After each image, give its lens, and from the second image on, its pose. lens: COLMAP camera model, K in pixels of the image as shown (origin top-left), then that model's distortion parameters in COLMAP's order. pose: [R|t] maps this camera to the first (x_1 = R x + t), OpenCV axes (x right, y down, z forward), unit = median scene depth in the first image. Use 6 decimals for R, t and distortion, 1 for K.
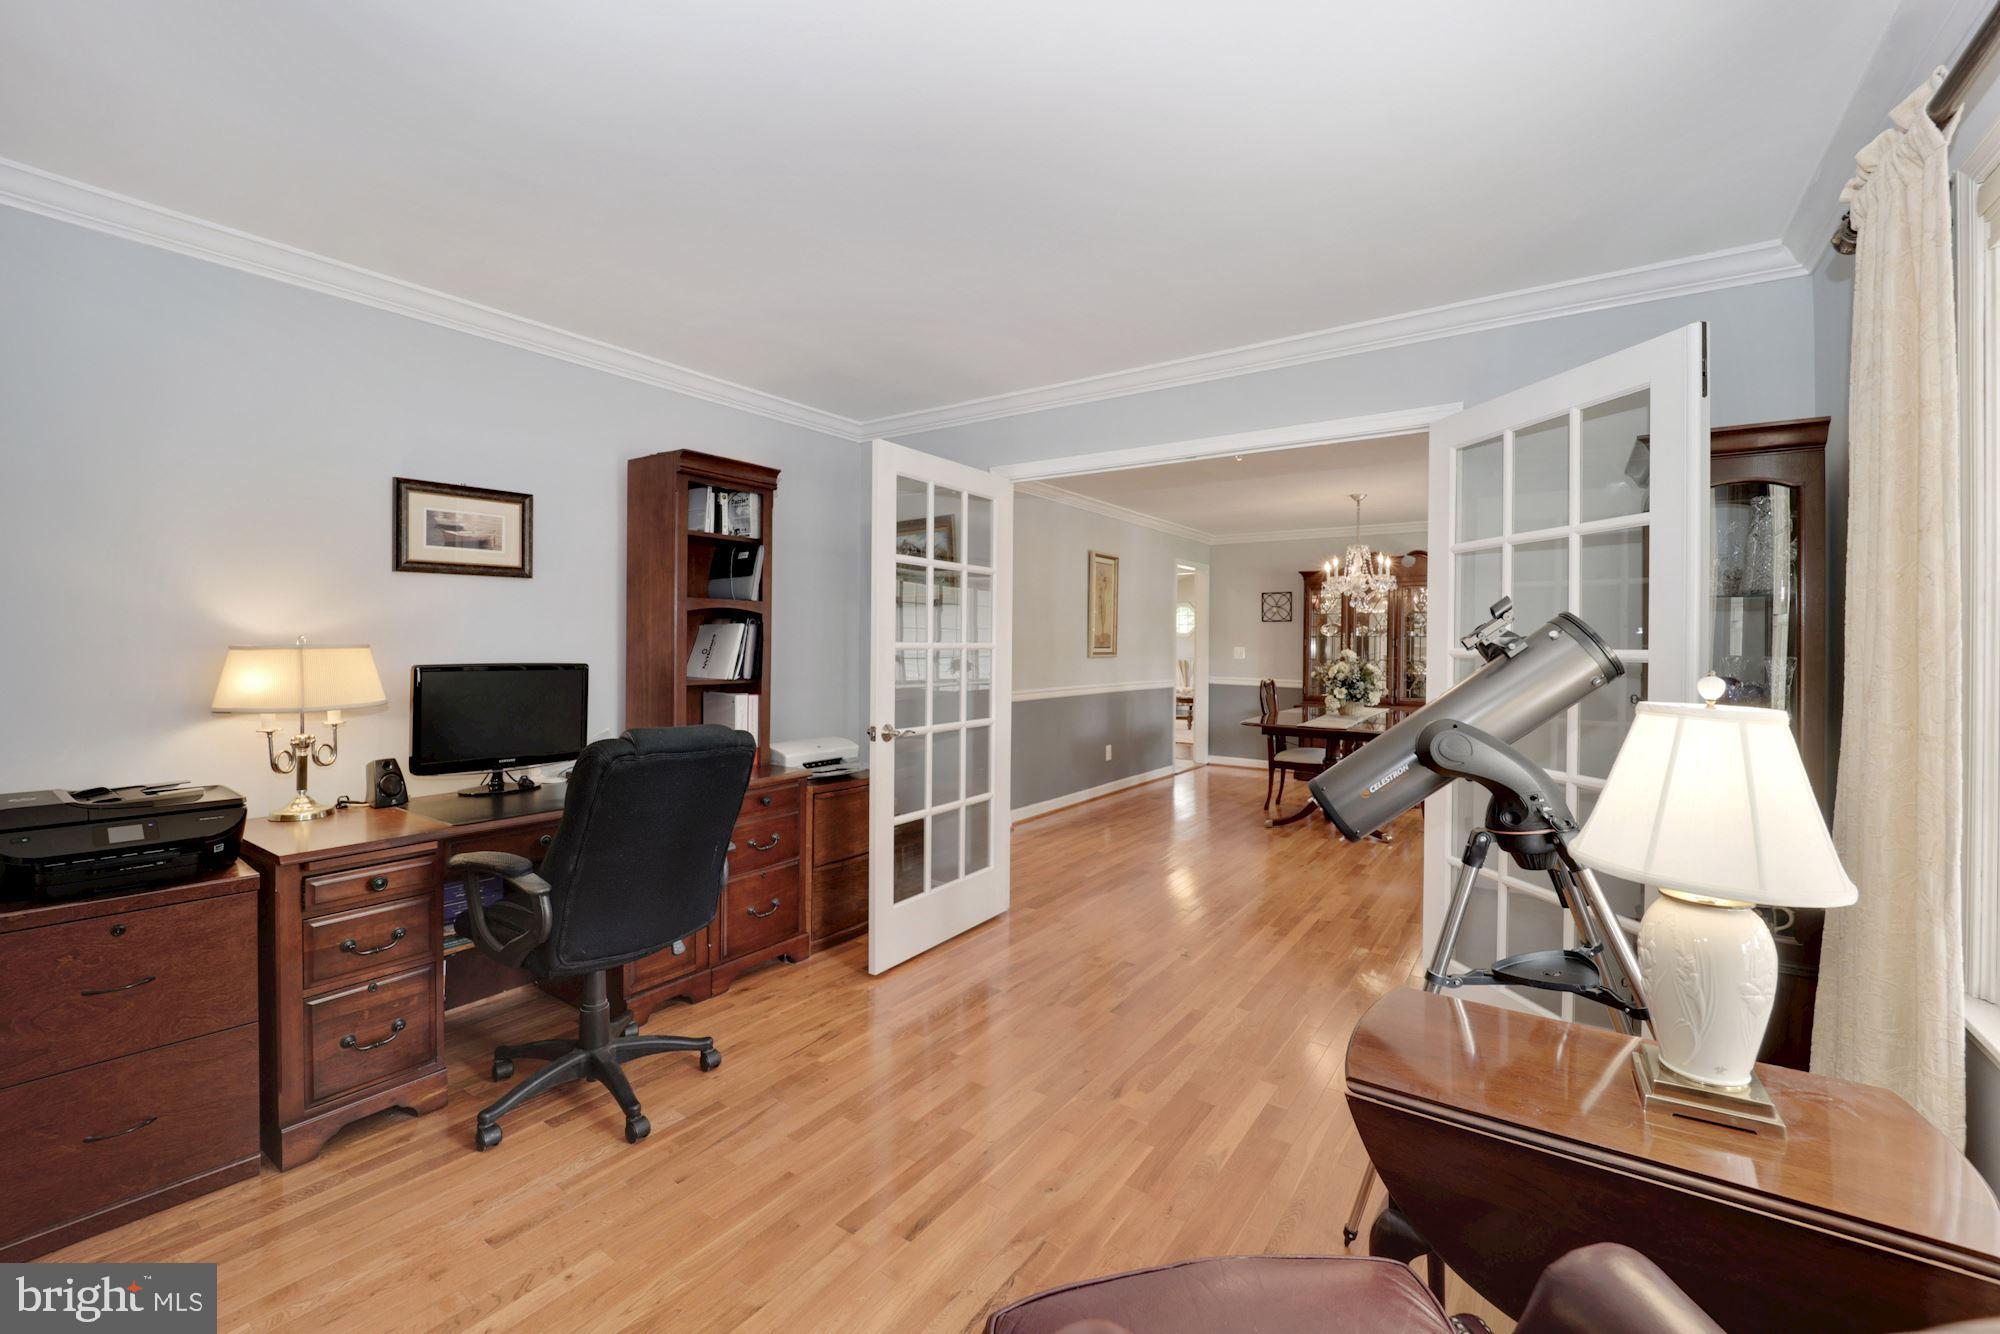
lens RADIAL K [[822.0, 0, 1000.8], [0, 822.0, 633.8], [0, 0, 1]] dist [-0.009193, -0.003003]
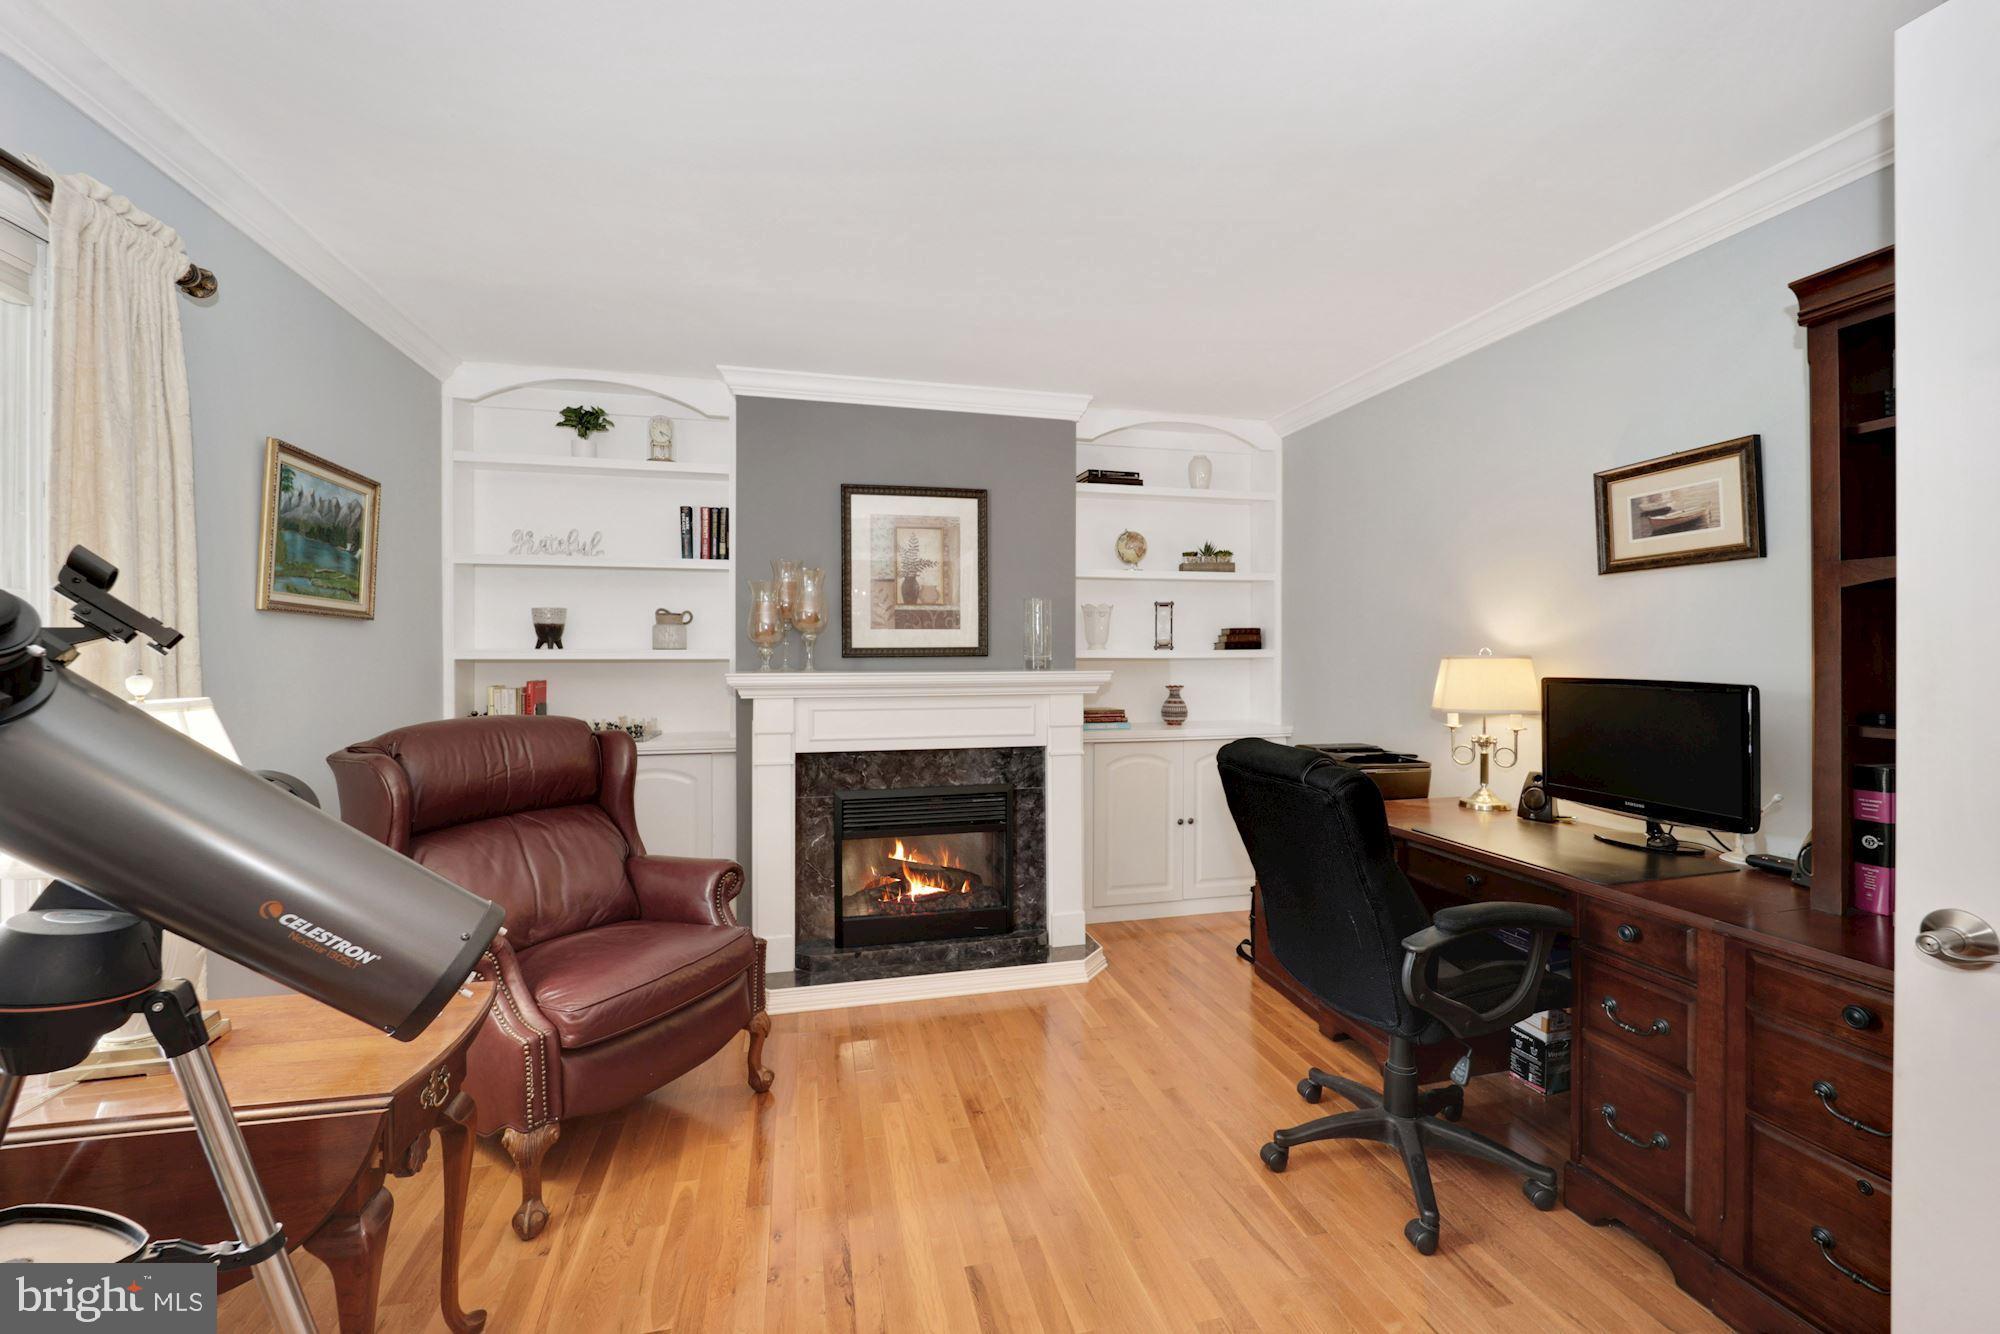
lens RADIAL K [[822.0, 0, 995.3], [0, 822.0, 651.4], [0, 0, 1]] dist [-0.009193, -0.003003]
pose [[-0.668257, -0.004220, -0.743918, 0.385776], [-0.002859, 0.999991, -0.003105, 0.013356], [0.743925, 0.000052, -0.668263, 1.101785]]
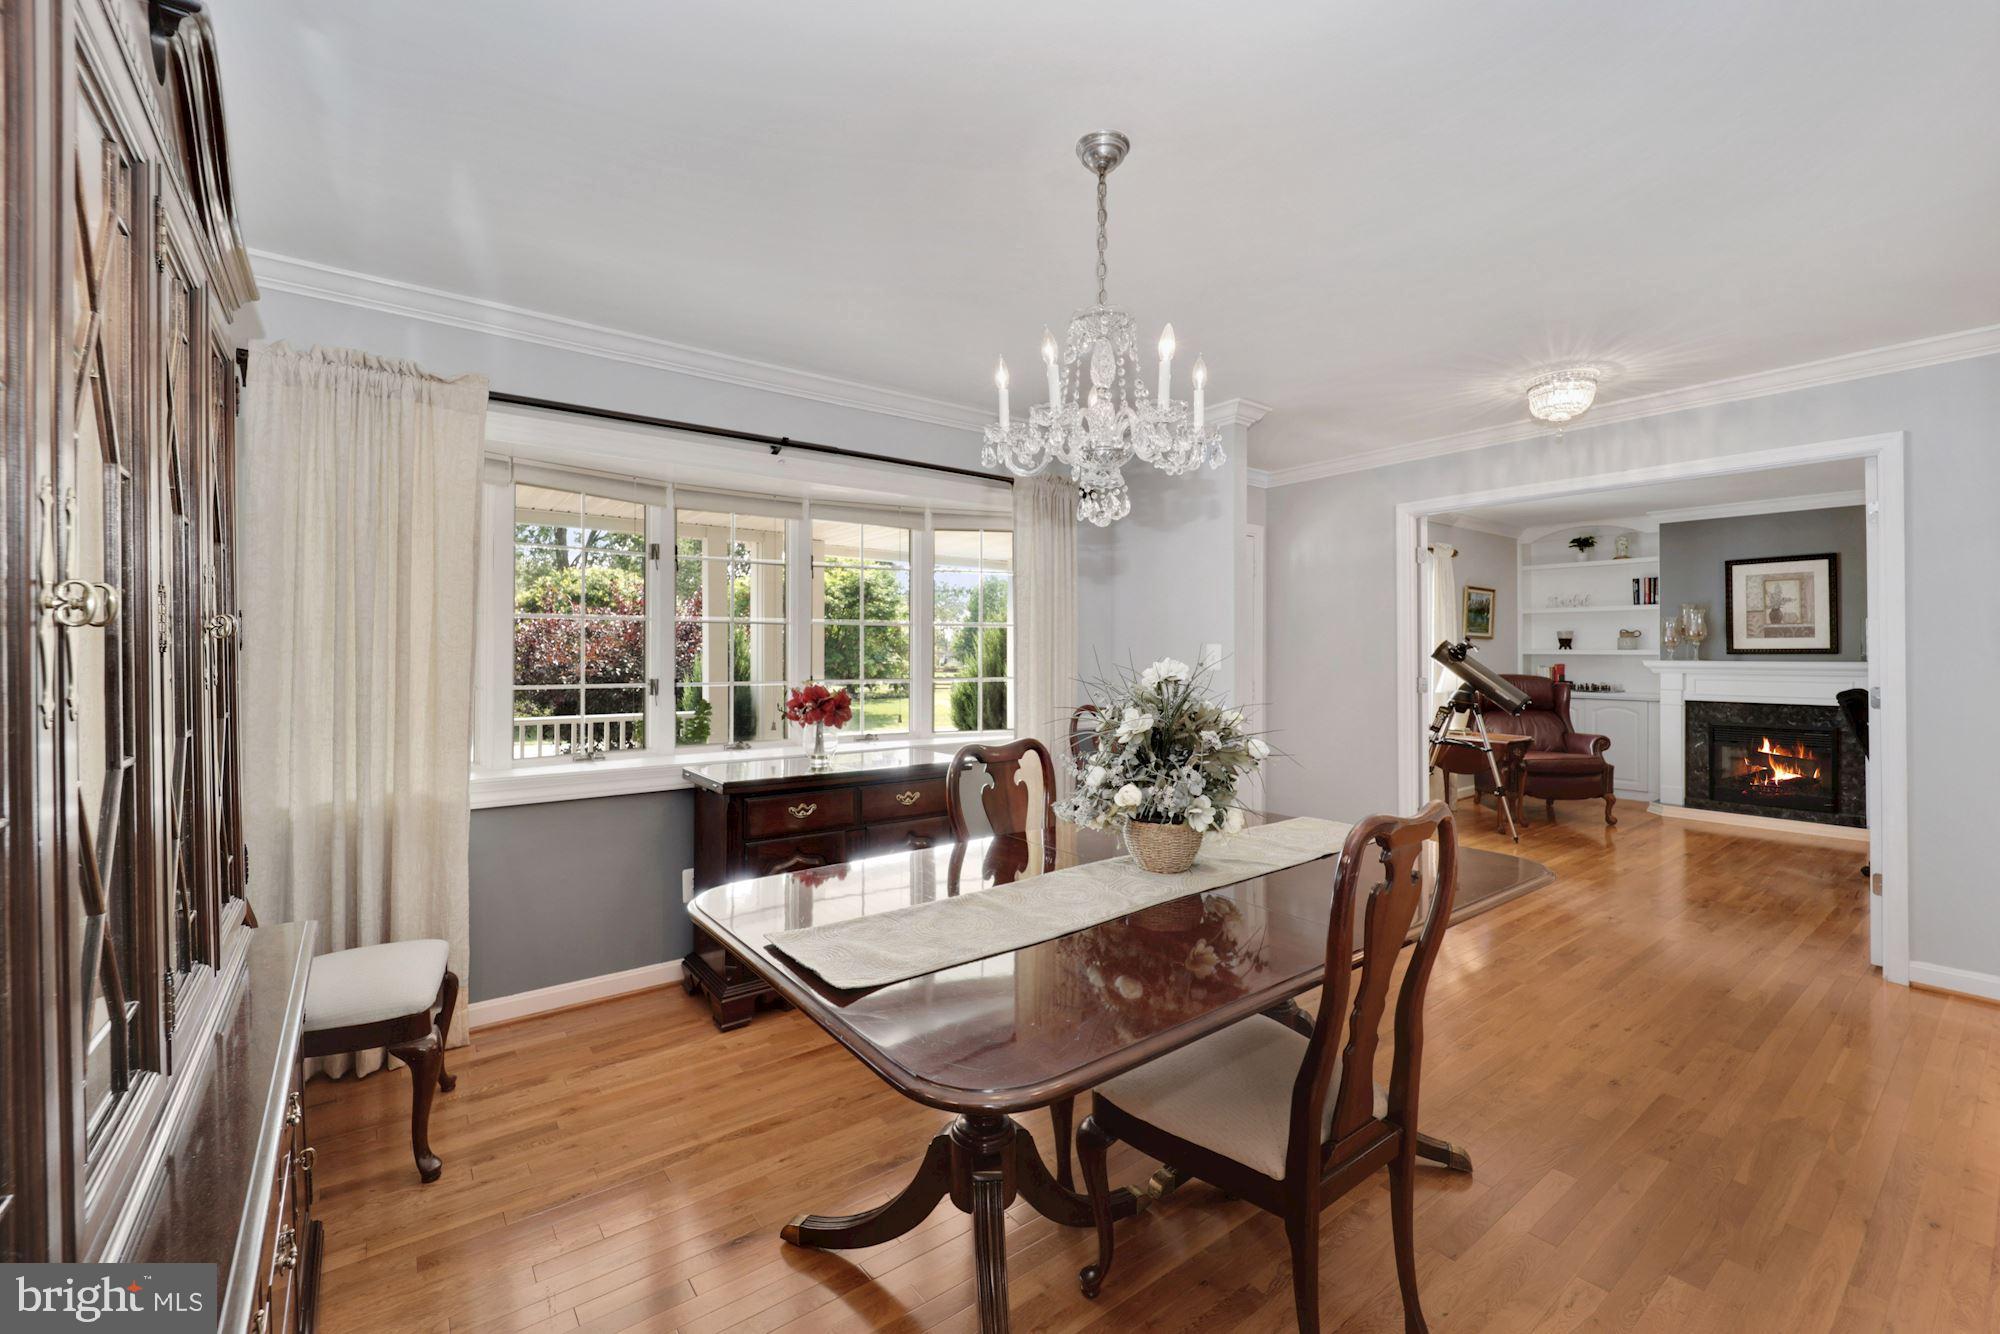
lens RADIAL K [[822.0, 0, 1008.0], [0, 822.0, 652.8], [0, 0, 1]] dist [-0.009193, -0.003003]
pose [[-0.953285, -0.007078, 0.301989, 0.895666], [-0.006659, 0.999975, 0.002415, 0.025301], [-0.301998, 0.000291, -0.953308, 3.067667]]
